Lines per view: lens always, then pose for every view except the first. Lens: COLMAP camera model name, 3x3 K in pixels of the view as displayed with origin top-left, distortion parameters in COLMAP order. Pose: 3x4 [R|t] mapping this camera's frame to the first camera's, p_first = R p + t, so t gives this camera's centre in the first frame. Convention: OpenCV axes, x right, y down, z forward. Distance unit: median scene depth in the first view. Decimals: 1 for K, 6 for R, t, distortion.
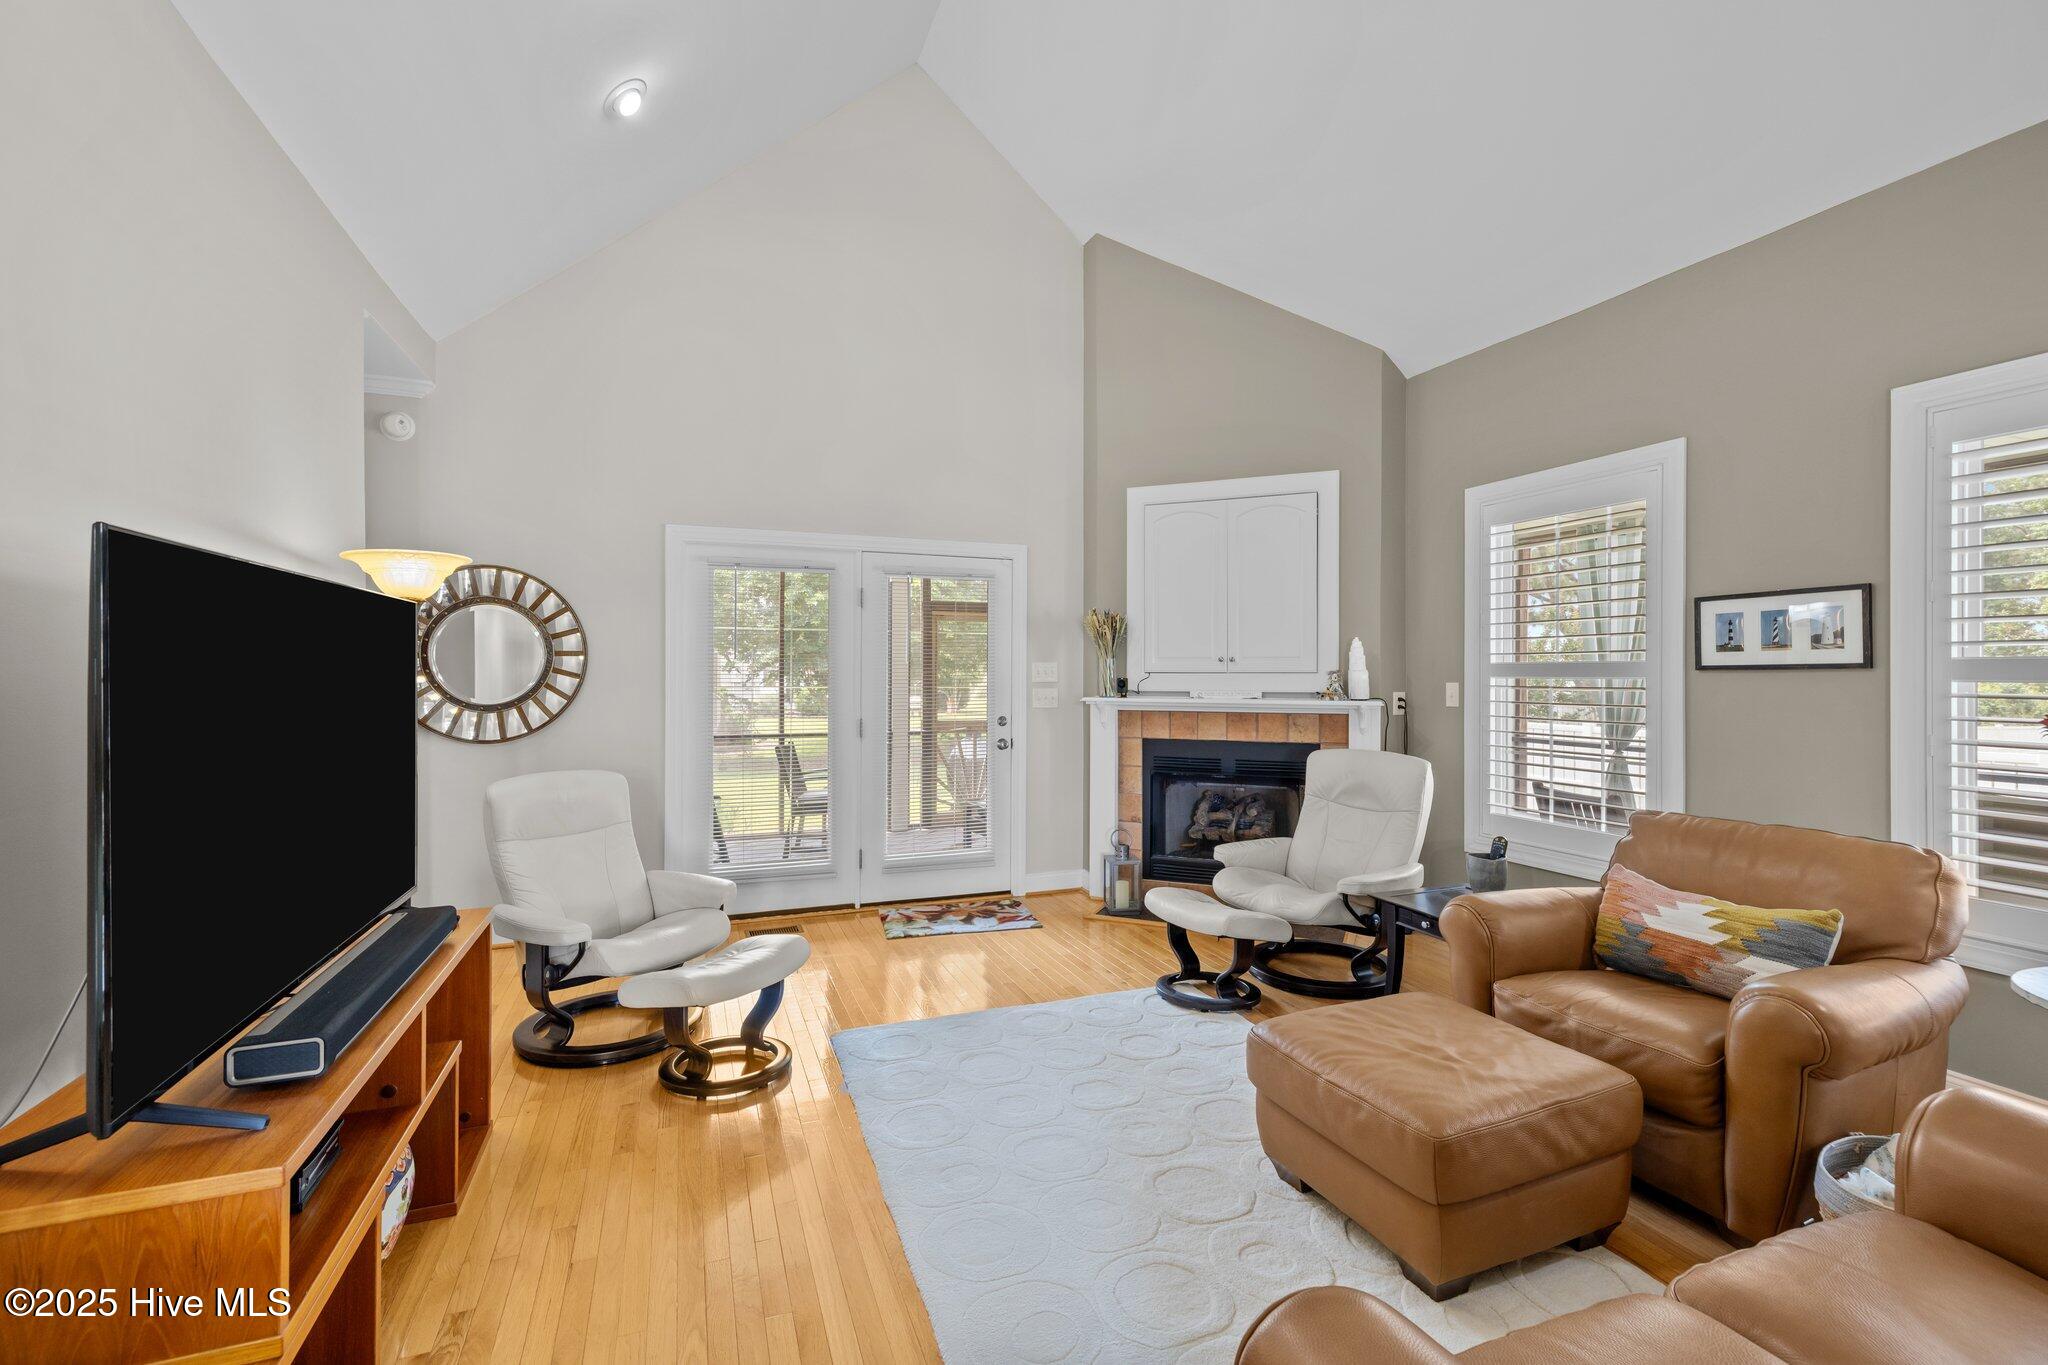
lens RADIAL K [[892.6, 0, 1024.0], [0, 892.6, 682.5], [0, 0, 1]] dist [-0.003469, -0.000216]
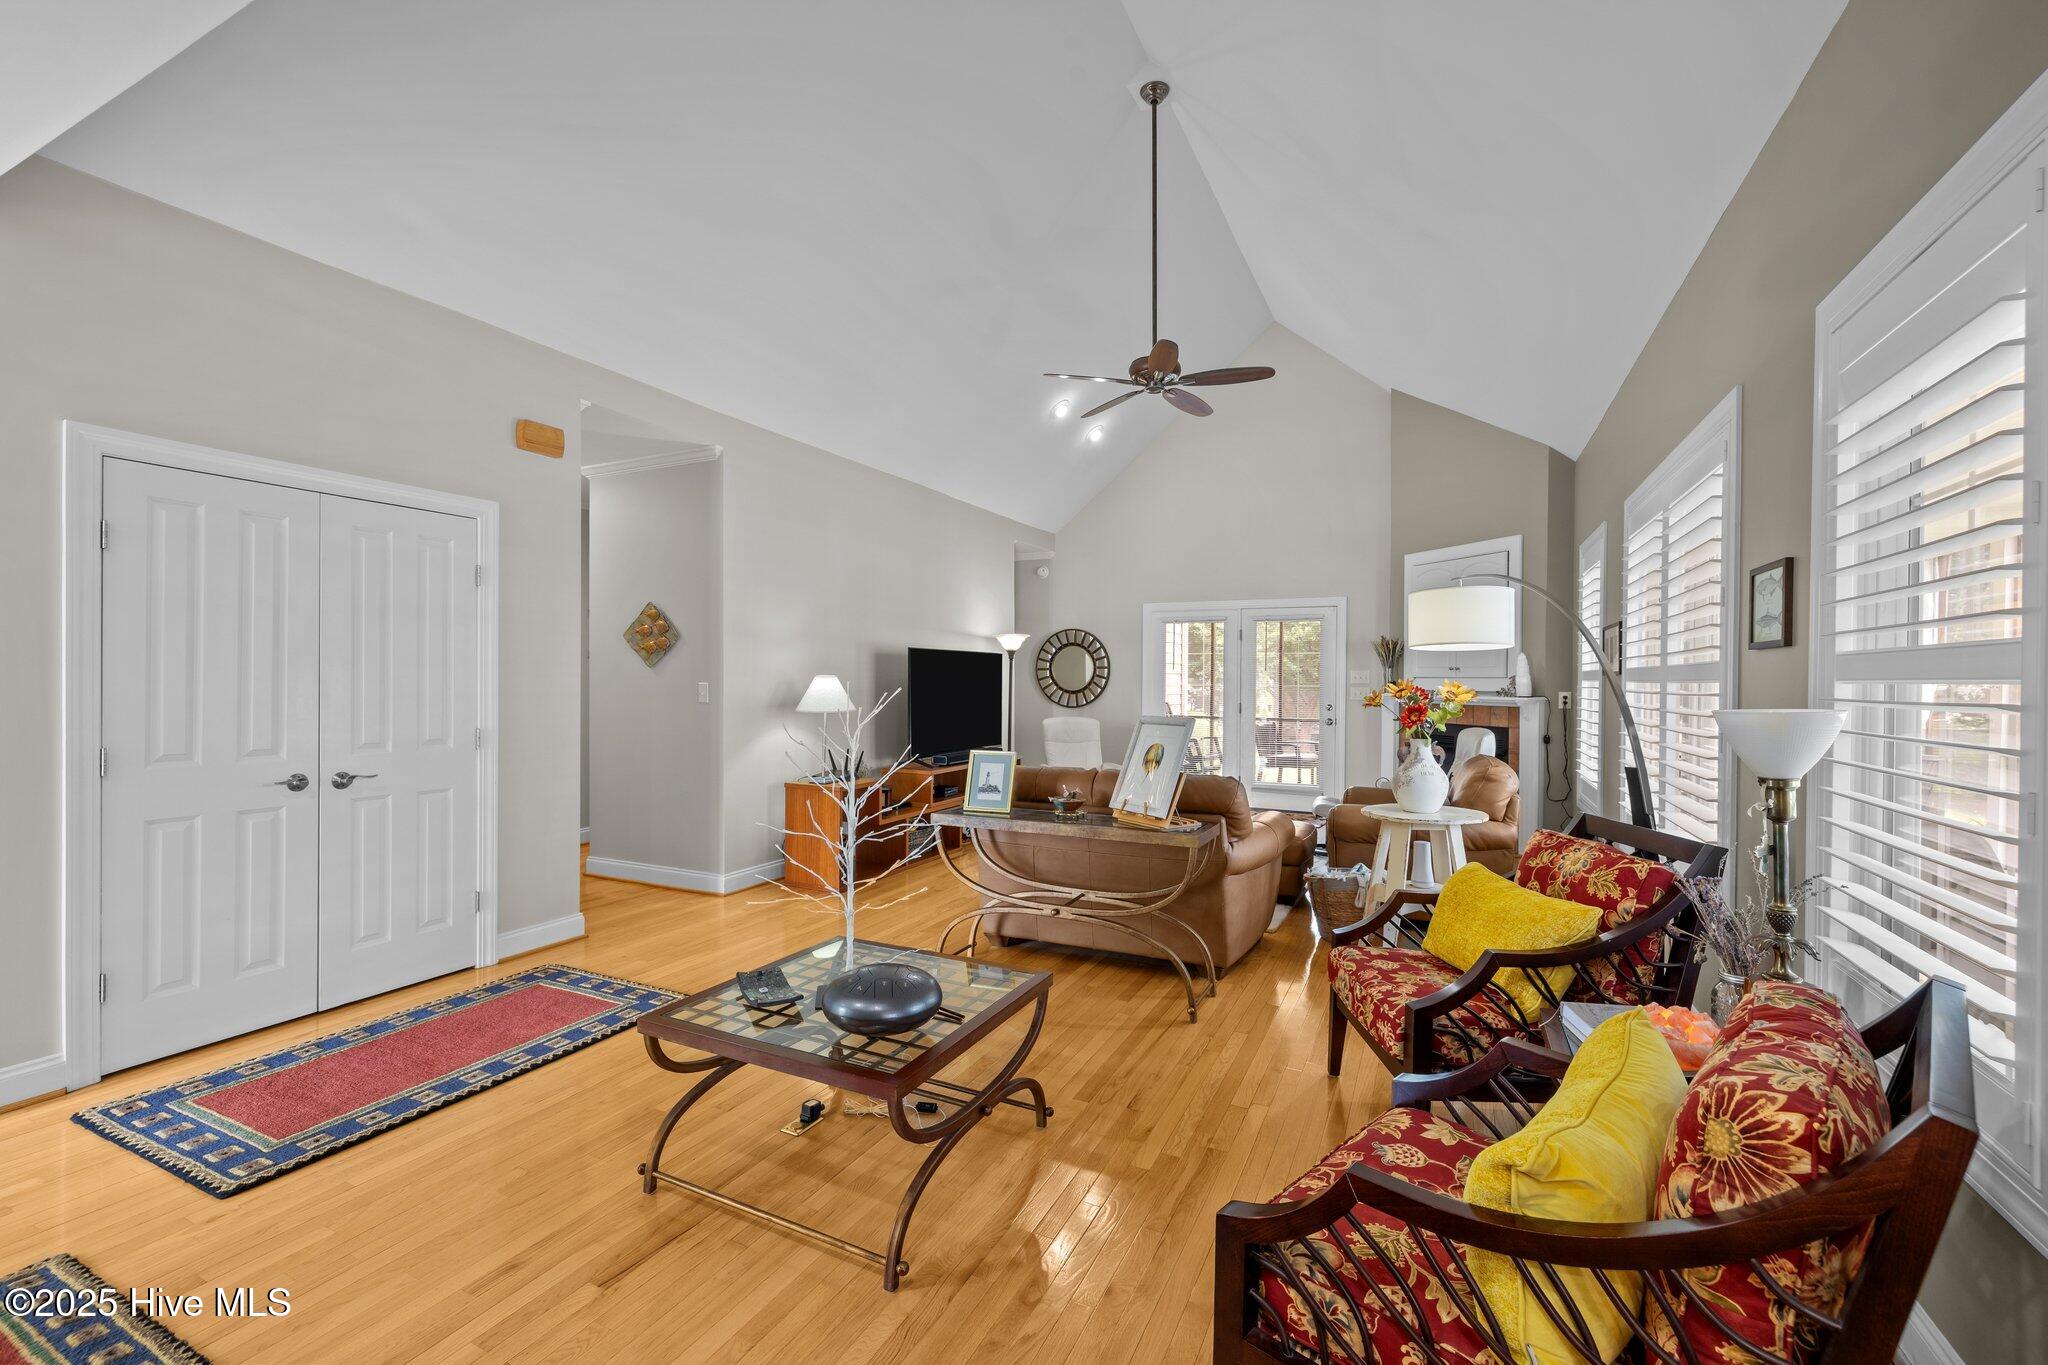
lens RADIAL K [[860.1, 0, 1011.9], [0, 860.1, 685.4], [0, 0, 1]] dist [-0.000365, 0.000014]
pose [[0.658981, 0.009920, -0.752094, 0.867073], [-0.012511, 0.999919, 0.002227, 0.008527], [0.752055, 0.007942, 0.659052, -0.508350]]
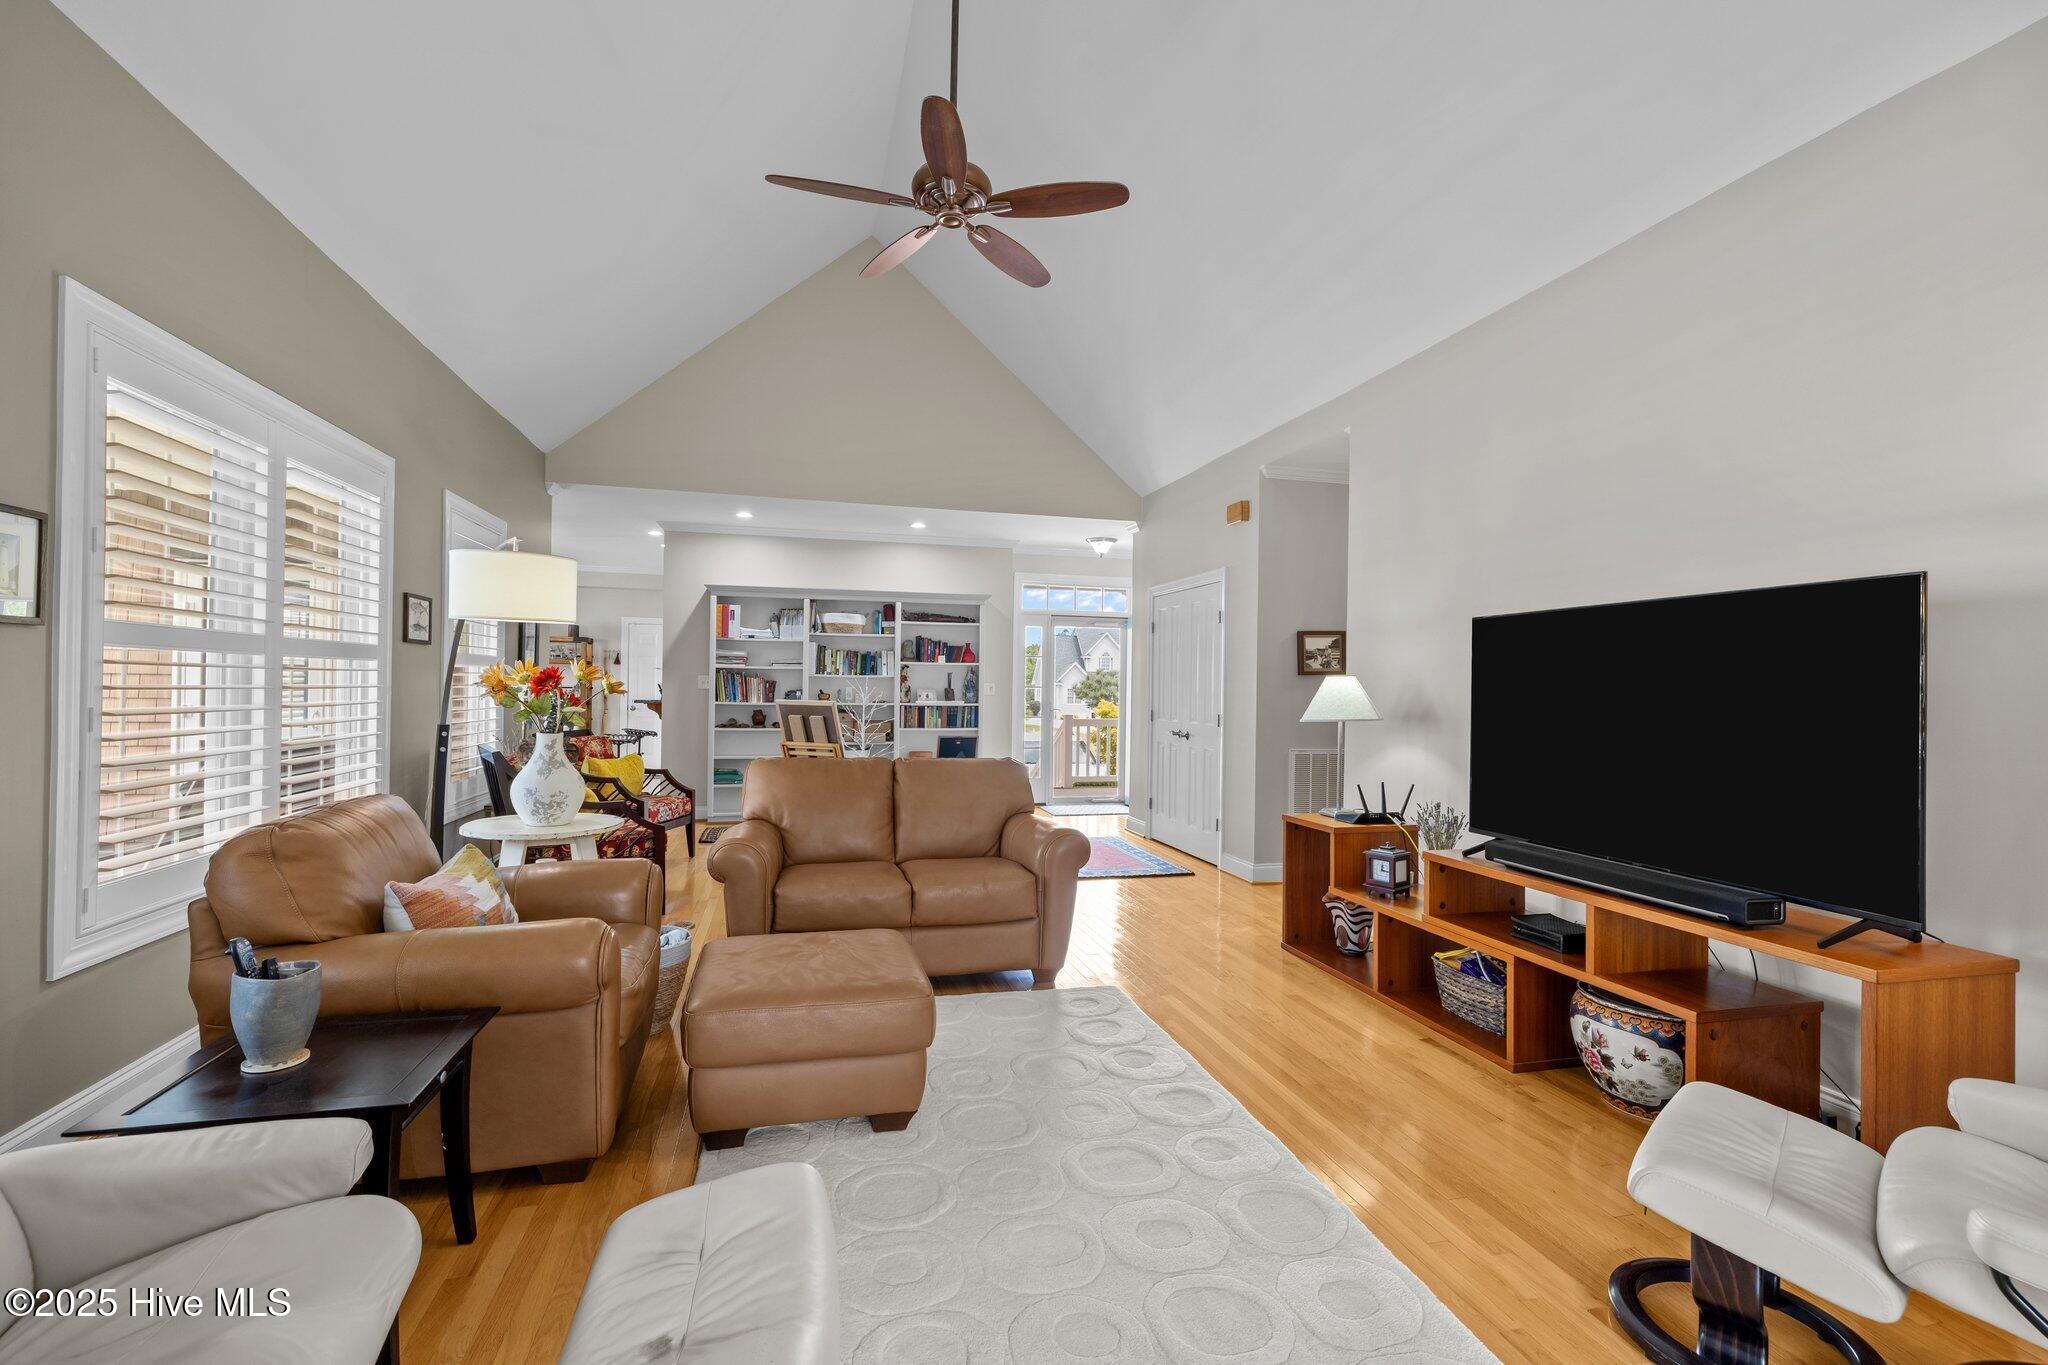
lens RADIAL K [[892.6, 0, 1024.0], [0, 892.6, 682.5], [0, 0, 1]] dist [-0.003469, -0.000216]
pose [[-0.990836, -0.018572, 0.133786, 0.007085], [-0.018695, 0.999825, 0.000339, 0.010452], [-0.133768, -0.002165, -0.991010, 1.034972]]
